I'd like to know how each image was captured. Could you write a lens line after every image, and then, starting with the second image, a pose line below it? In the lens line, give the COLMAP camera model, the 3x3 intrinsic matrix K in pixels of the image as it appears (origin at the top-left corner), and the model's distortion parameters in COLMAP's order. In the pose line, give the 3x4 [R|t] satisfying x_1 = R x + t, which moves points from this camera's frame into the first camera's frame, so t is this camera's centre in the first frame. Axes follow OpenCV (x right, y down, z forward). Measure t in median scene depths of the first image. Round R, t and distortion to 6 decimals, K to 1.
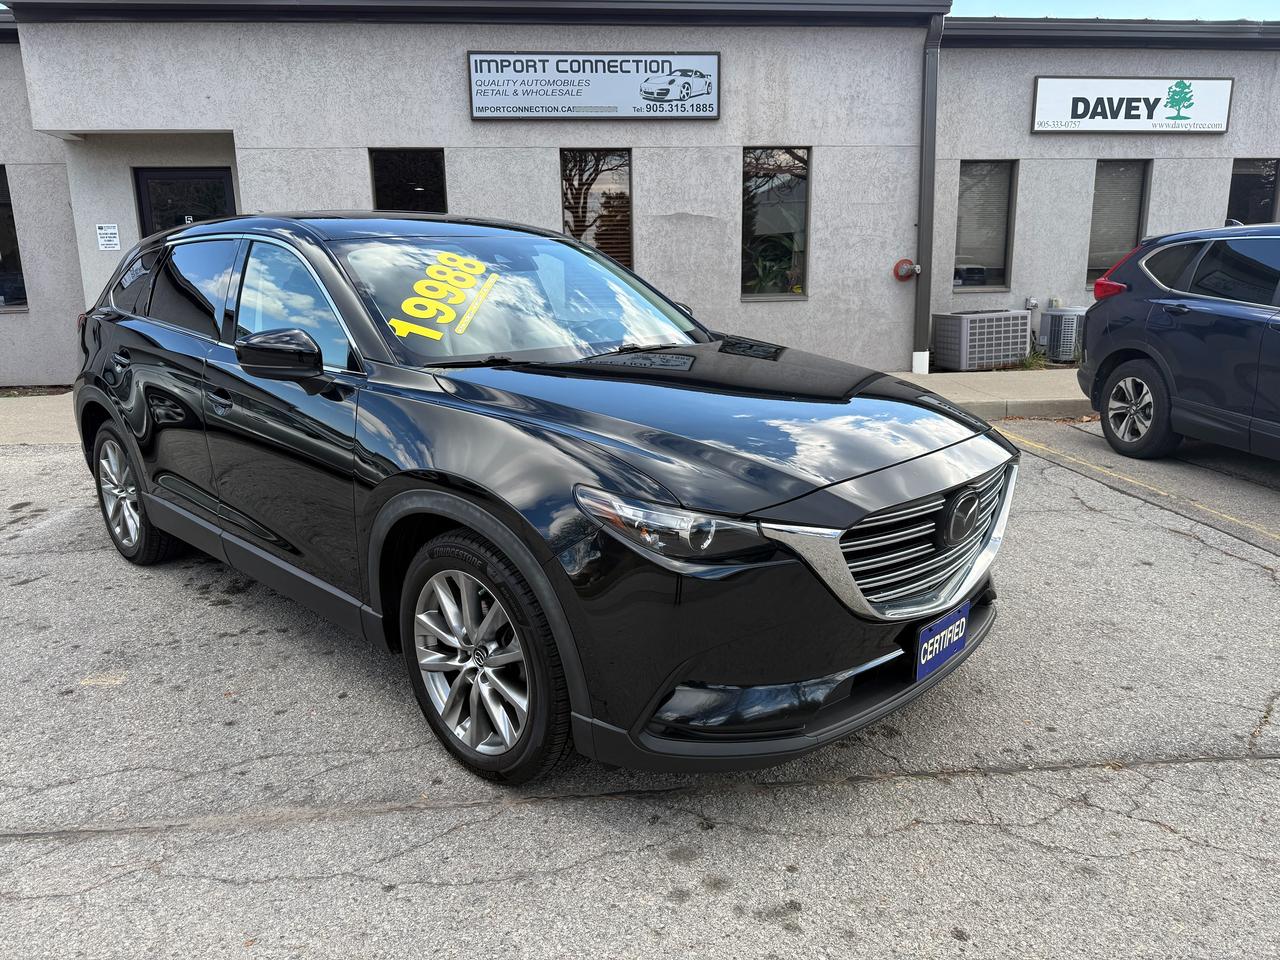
lens RADIAL K [[915.6, 0, 635.8], [0, 915.6, 477.1], [0, 0, 1]] dist [0.007527, -0.012509]
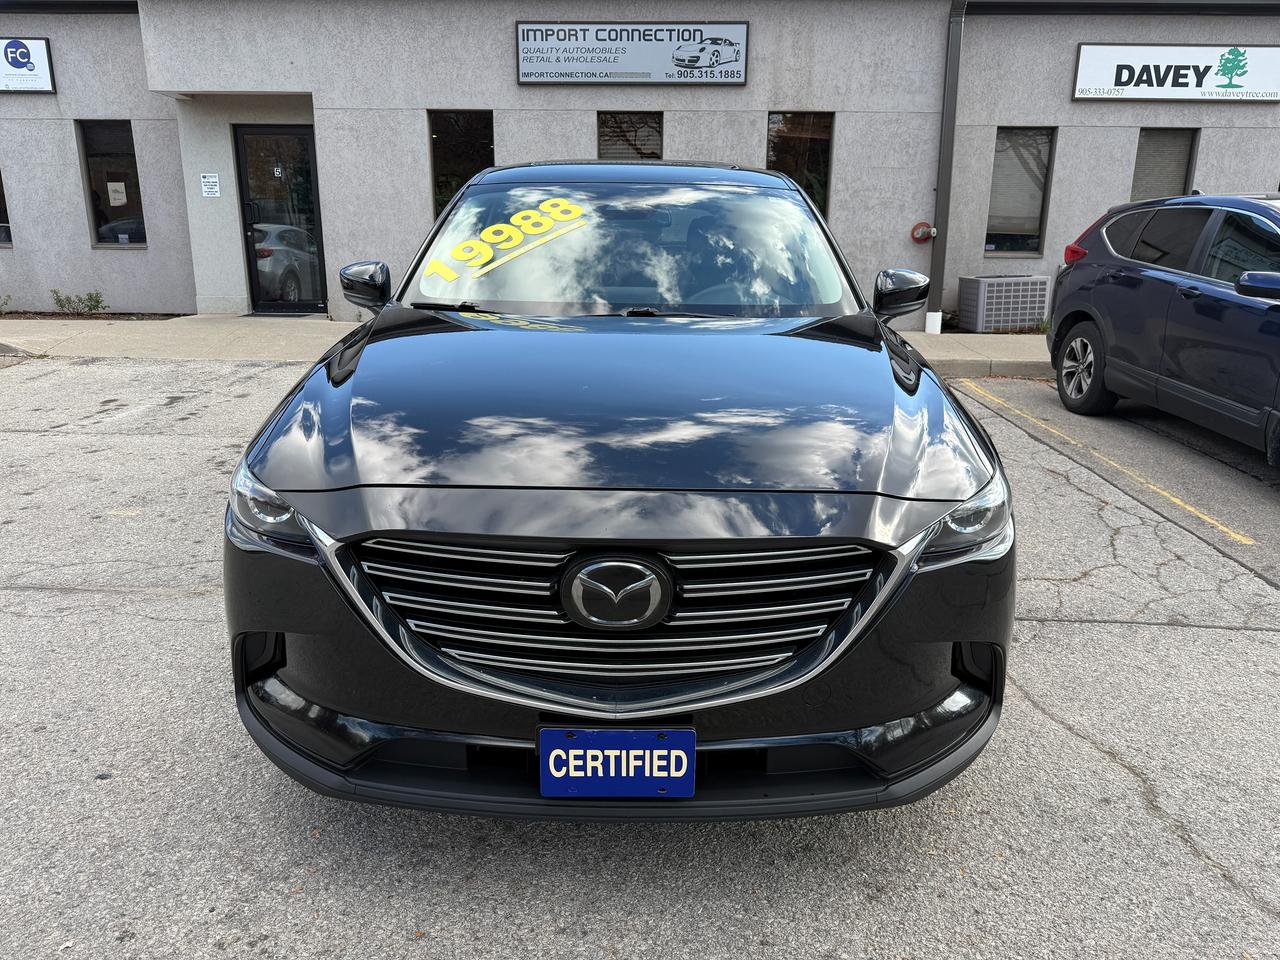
lens RADIAL K [[915.6, 0, 640.8], [0, 915.6, 480.4], [0, 0, 1]] dist [0.007527, -0.012509]
pose [[0.990738, 0.060164, -0.121728, 0.127605], [-0.054652, 0.997345, 0.048132, 0.024546], [0.124300, -0.041033, 0.991396, -0.094565]]
